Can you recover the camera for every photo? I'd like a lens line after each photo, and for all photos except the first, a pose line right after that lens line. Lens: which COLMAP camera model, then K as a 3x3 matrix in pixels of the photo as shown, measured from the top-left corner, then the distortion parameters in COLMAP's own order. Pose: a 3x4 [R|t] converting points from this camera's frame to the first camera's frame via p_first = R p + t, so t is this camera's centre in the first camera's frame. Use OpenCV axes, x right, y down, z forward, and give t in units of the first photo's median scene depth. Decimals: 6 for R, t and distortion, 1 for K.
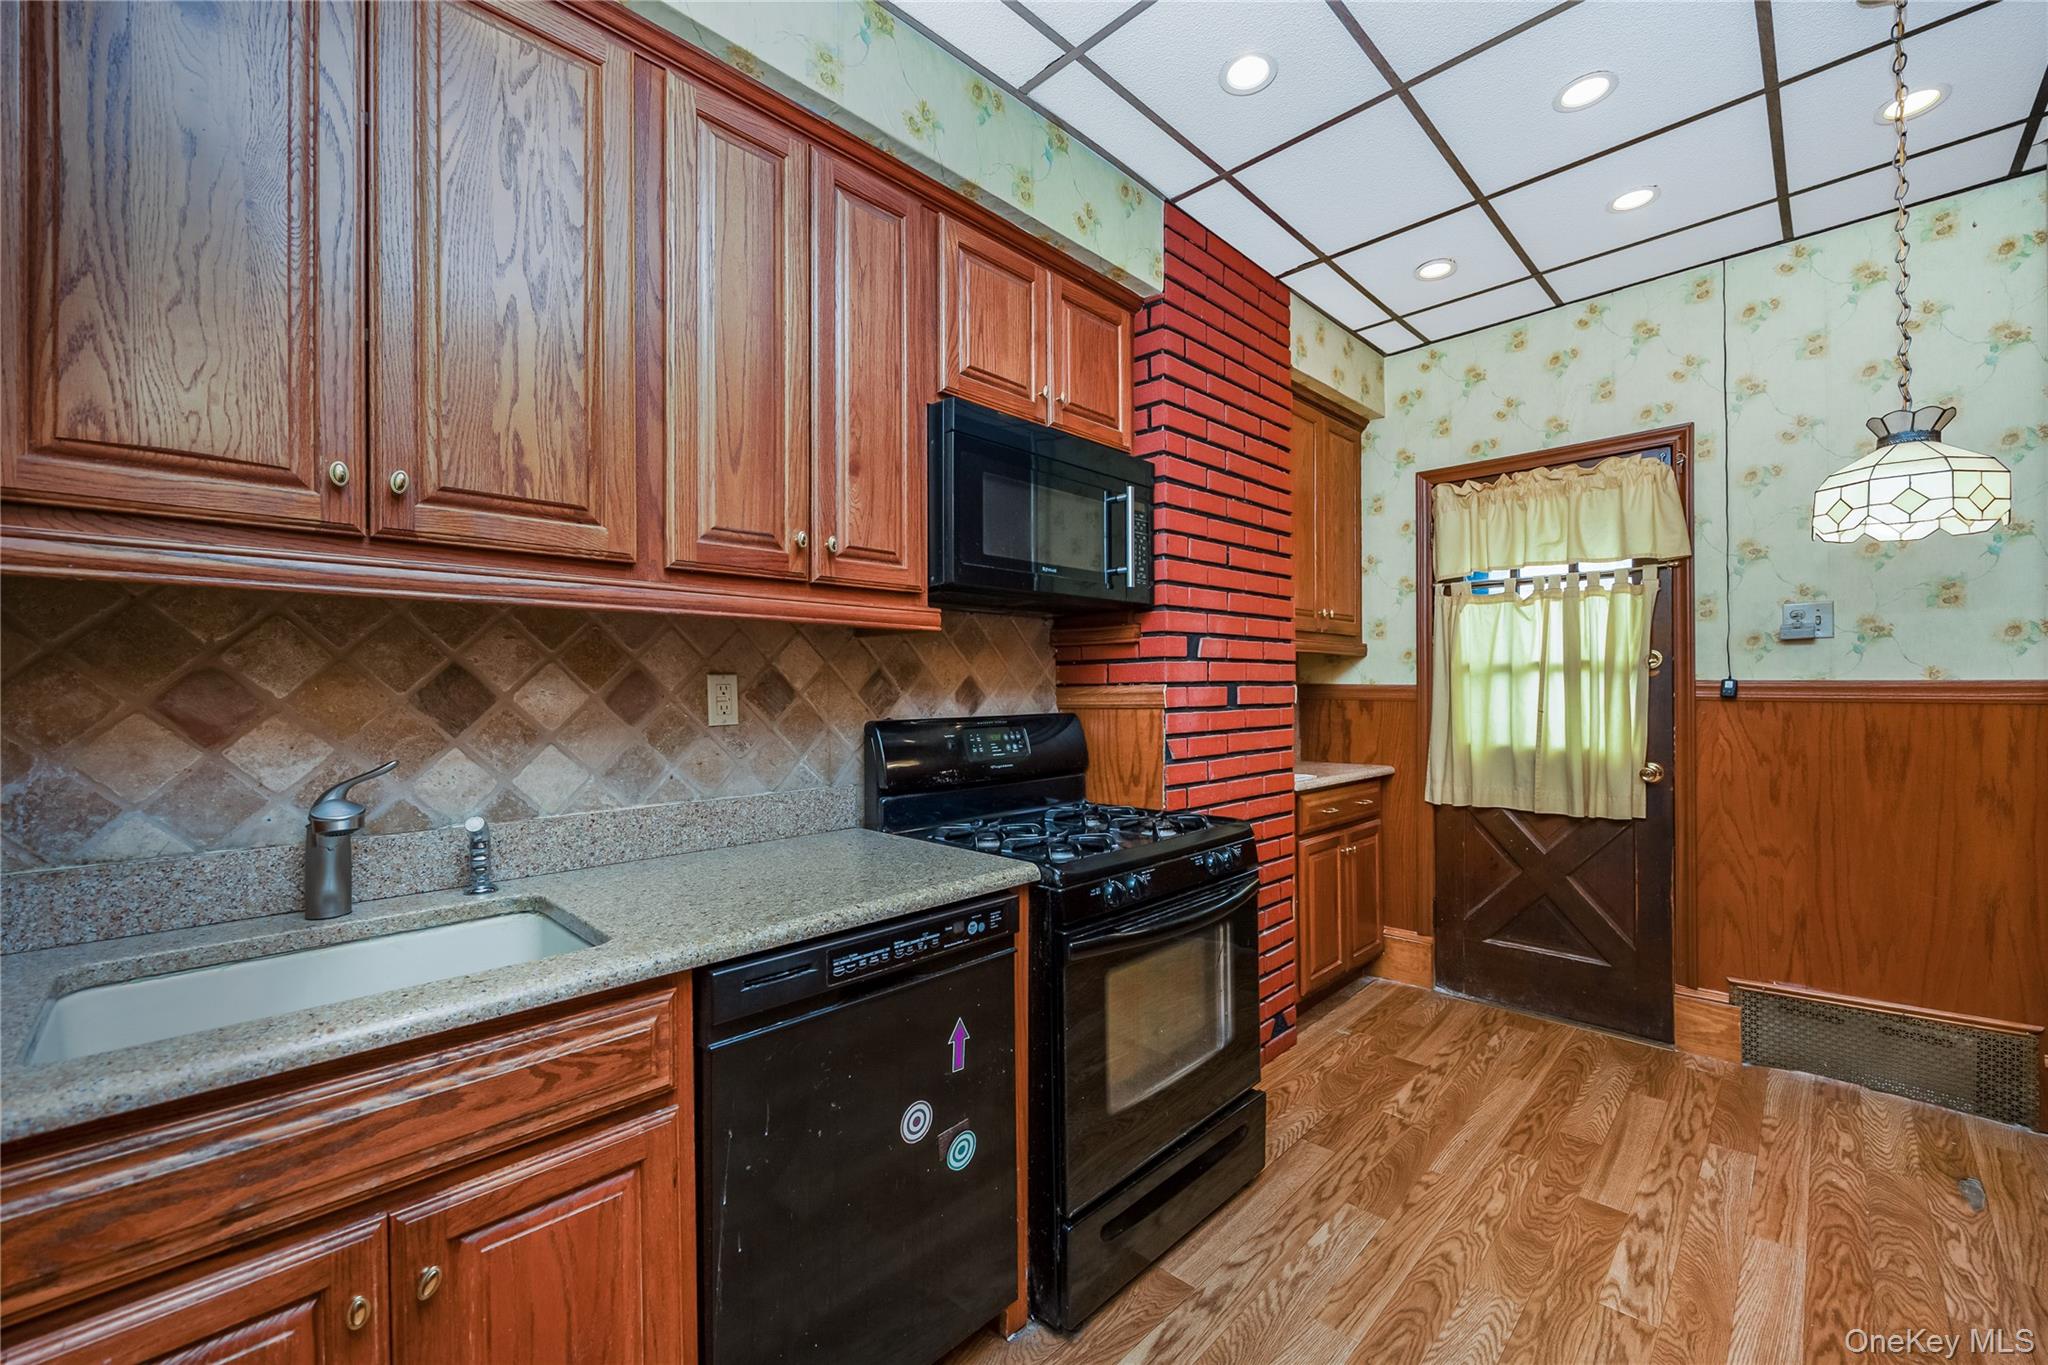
lens RADIAL K [[804.5, 0, 1024.4], [0, 804.5, 684.9], [0, 0, 1]] dist [-0.006899, 0.000471]
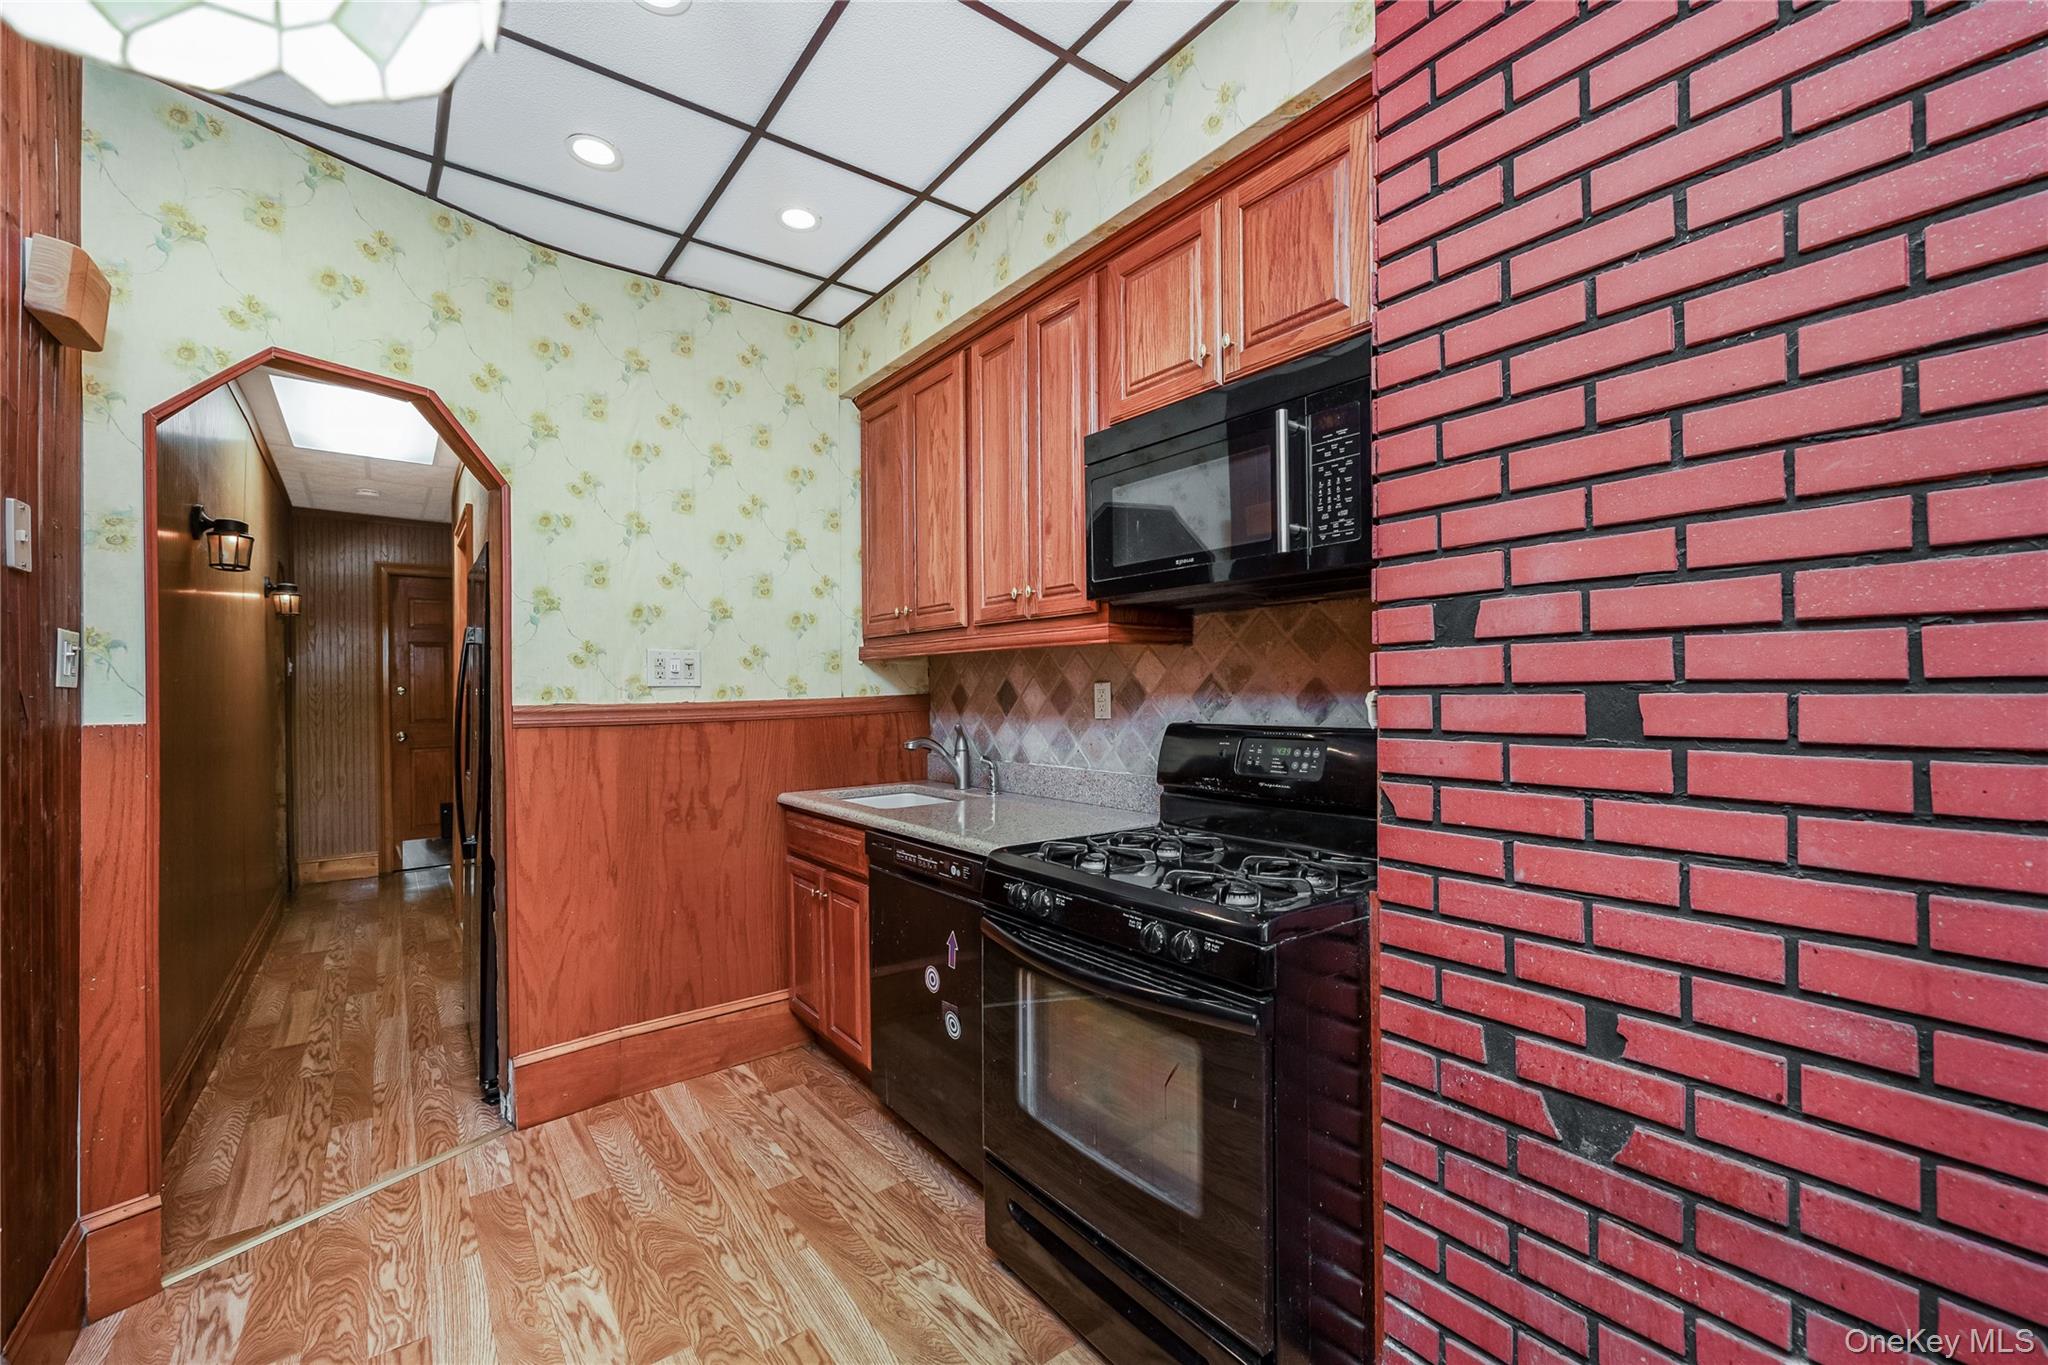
lens RADIAL K [[804.5, 0, 1019.2], [0, 804.5, 686.3], [0, 0, 1]] dist [-0.006899, 0.000471]
pose [[-0.117817, 0.004588, -0.993025, 1.429457], [0.016936, 0.999853, 0.002610, -0.016888], [0.992891, -0.016511, -0.117877, 1.414340]]
